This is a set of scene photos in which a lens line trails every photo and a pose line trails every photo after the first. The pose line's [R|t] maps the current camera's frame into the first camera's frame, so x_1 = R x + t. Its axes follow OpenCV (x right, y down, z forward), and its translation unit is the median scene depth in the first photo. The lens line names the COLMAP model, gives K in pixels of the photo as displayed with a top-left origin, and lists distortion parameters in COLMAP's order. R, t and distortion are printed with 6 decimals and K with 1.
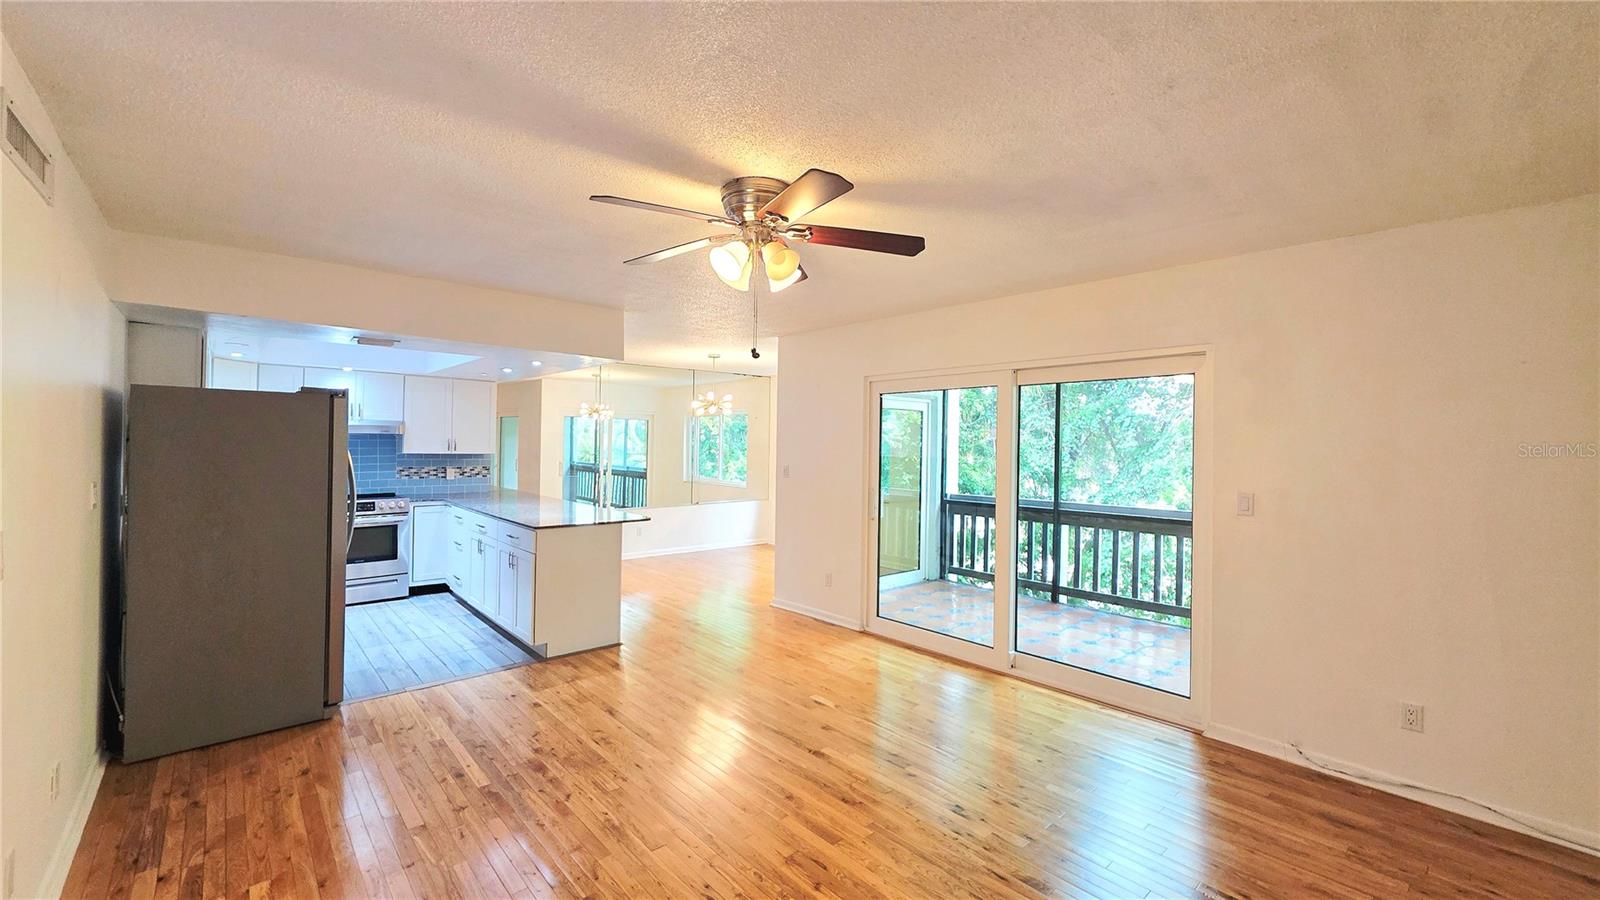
lens RADIAL K [[641.1, 0, 808.8], [0, 641.1, 445.4], [0, 0, 1]] dist [0.006827, -0.001994]
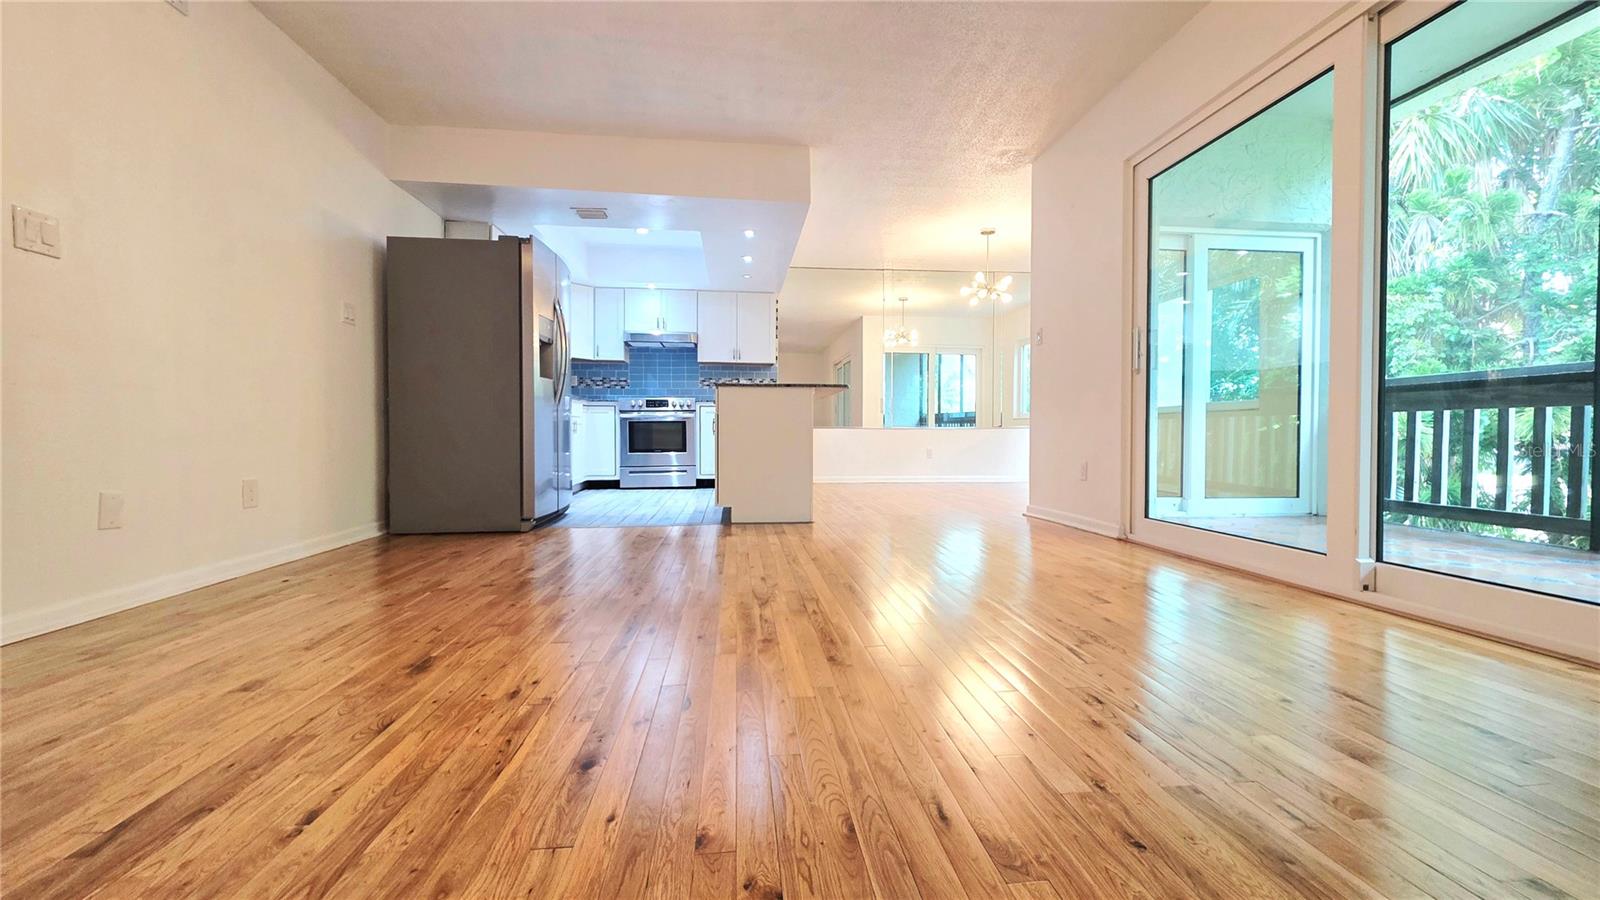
lens RADIAL K [[641.1, 0, 808.7], [0, 641.1, 440.2], [0, 0, 1]] dist [0.006827, -0.001994]
pose [[0.810873, -0.006662, -0.585184, 0.219567], [0.009855, 0.999949, 0.002272, 0.188018], [0.585139, -0.007609, 0.810898, 0.269984]]
